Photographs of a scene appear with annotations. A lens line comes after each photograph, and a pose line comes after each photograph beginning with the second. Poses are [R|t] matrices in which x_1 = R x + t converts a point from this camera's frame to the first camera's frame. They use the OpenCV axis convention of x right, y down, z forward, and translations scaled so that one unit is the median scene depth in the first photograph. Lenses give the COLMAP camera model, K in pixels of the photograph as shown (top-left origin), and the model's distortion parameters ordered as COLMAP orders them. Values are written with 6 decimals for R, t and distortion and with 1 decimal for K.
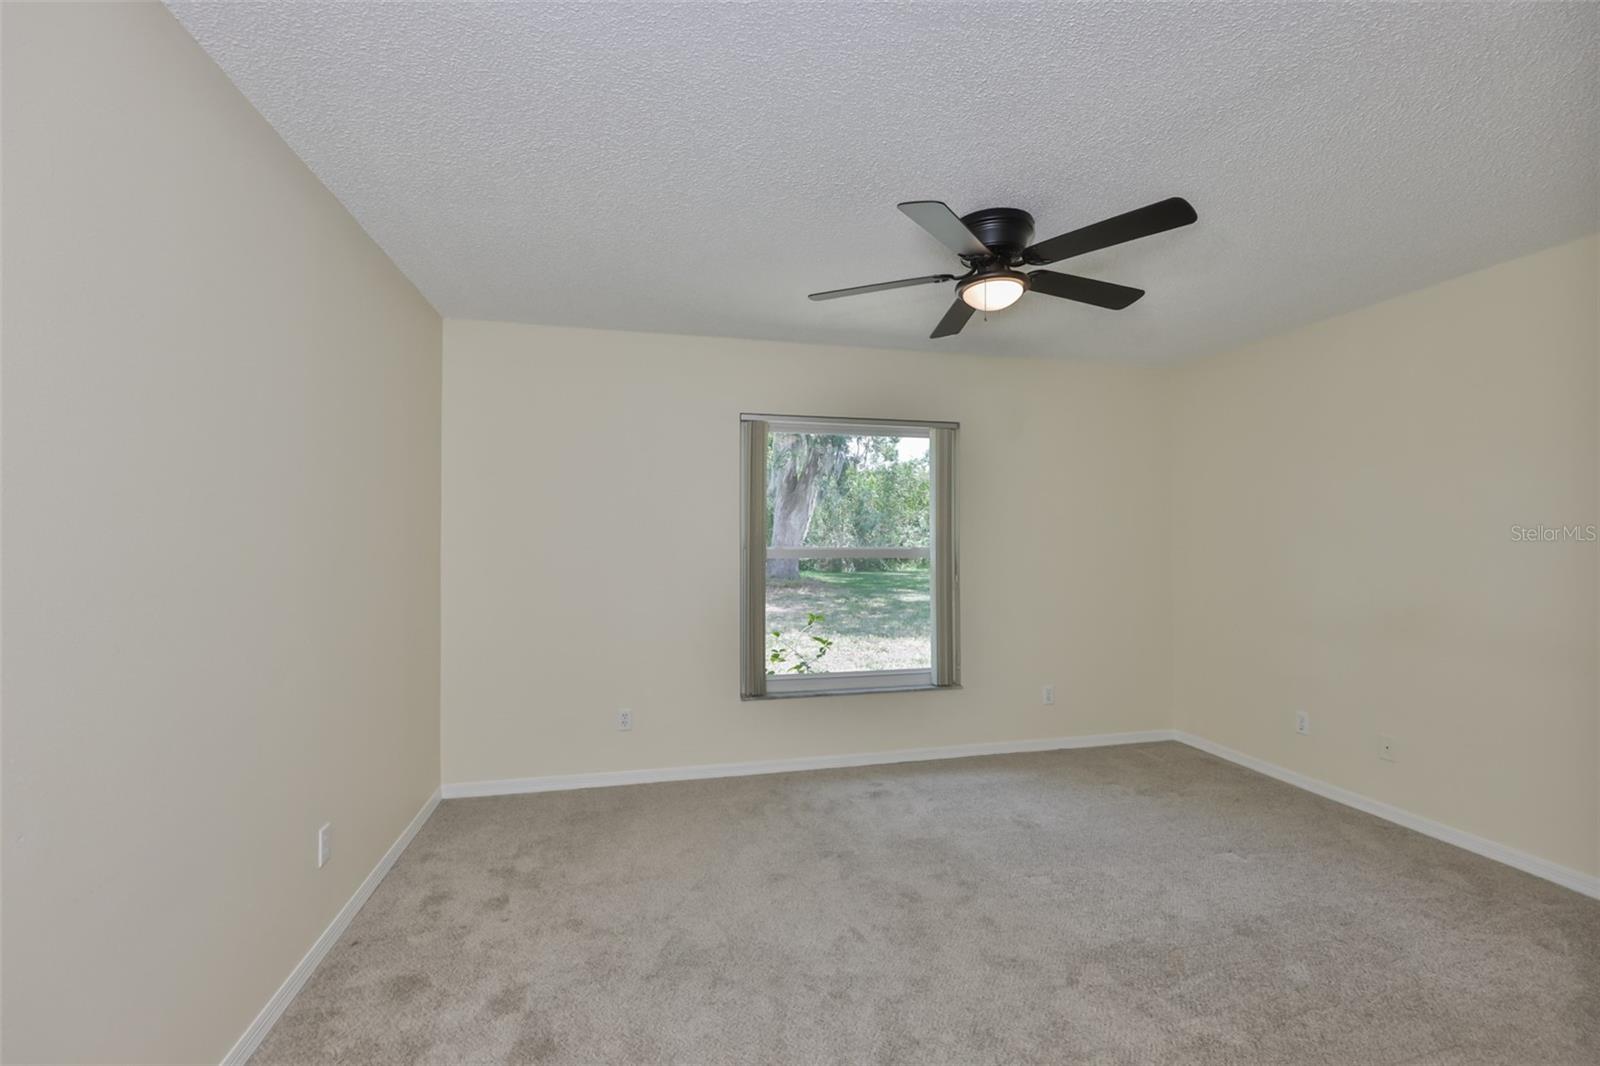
lens RADIAL K [[673.8, 0, 791.7], [0, 673.8, 536.3], [0, 0, 1]] dist [-0.001264, 0.000241]
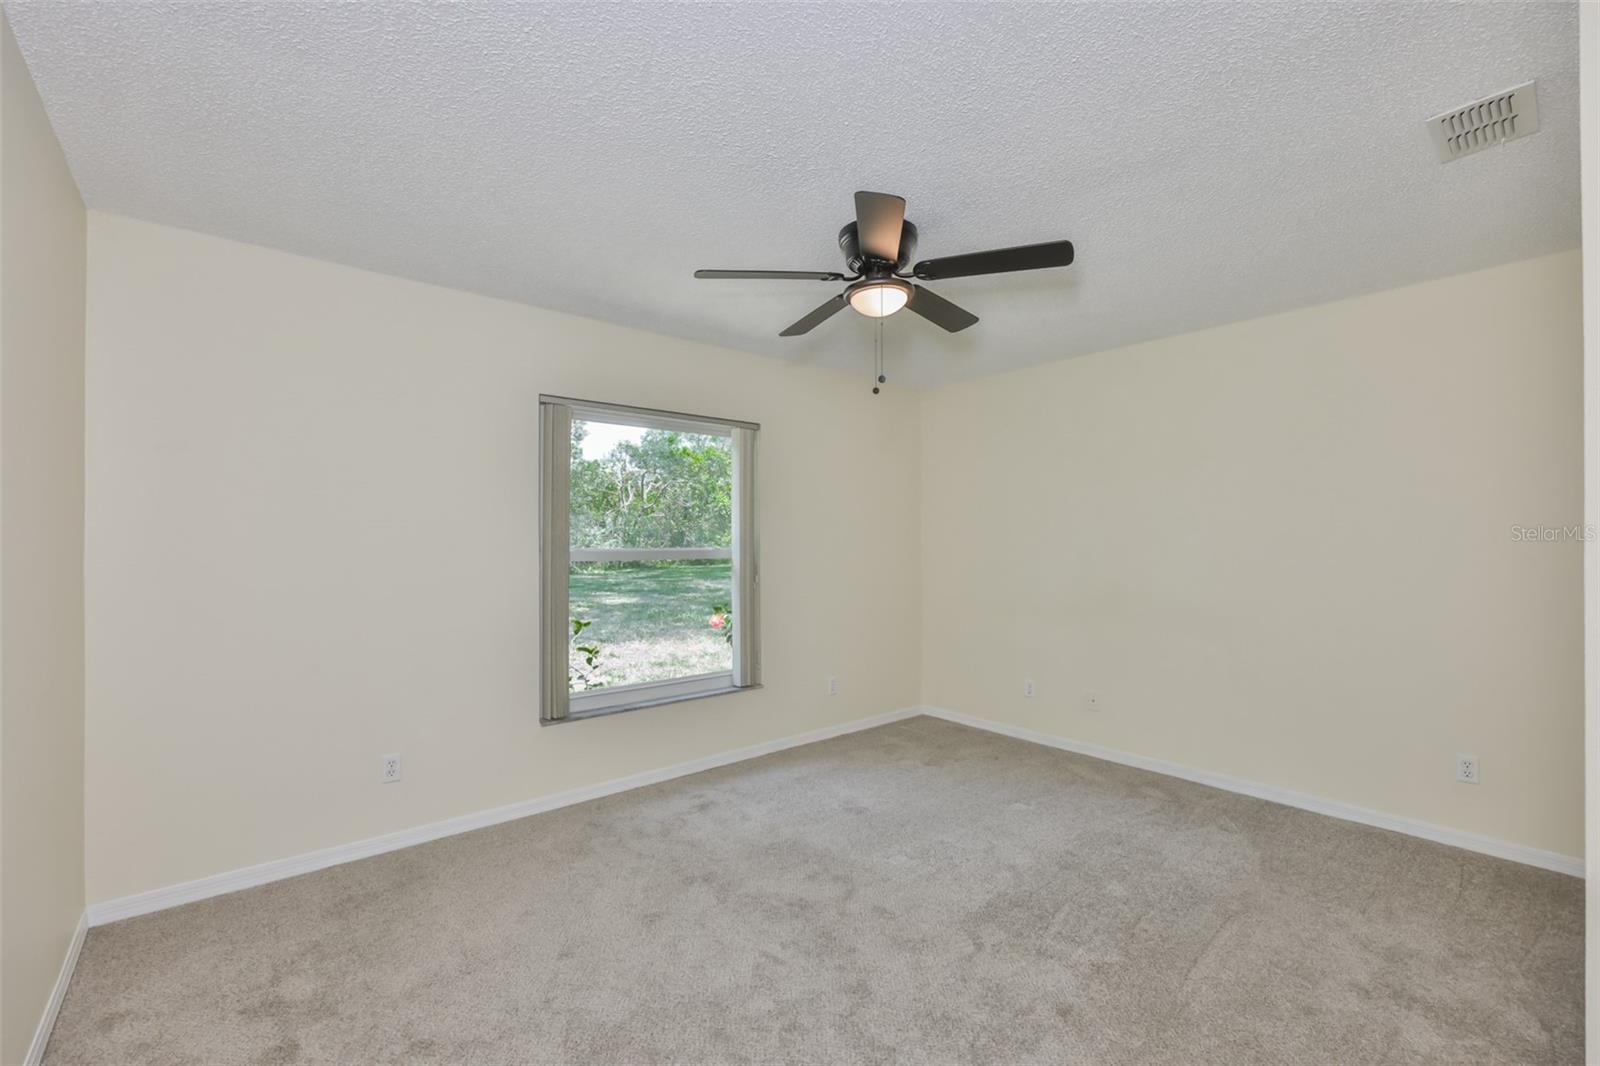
lens RADIAL K [[673.8, 0, 791.7], [0, 673.8, 536.3], [0, 0, 1]] dist [-0.001264, 0.000241]
pose [[0.895435, 0.002228, 0.445187, -0.201427], [-0.001406, 0.999997, -0.002177, 0.002139], [-0.445190, 0.001323, 0.895435, 0.095867]]
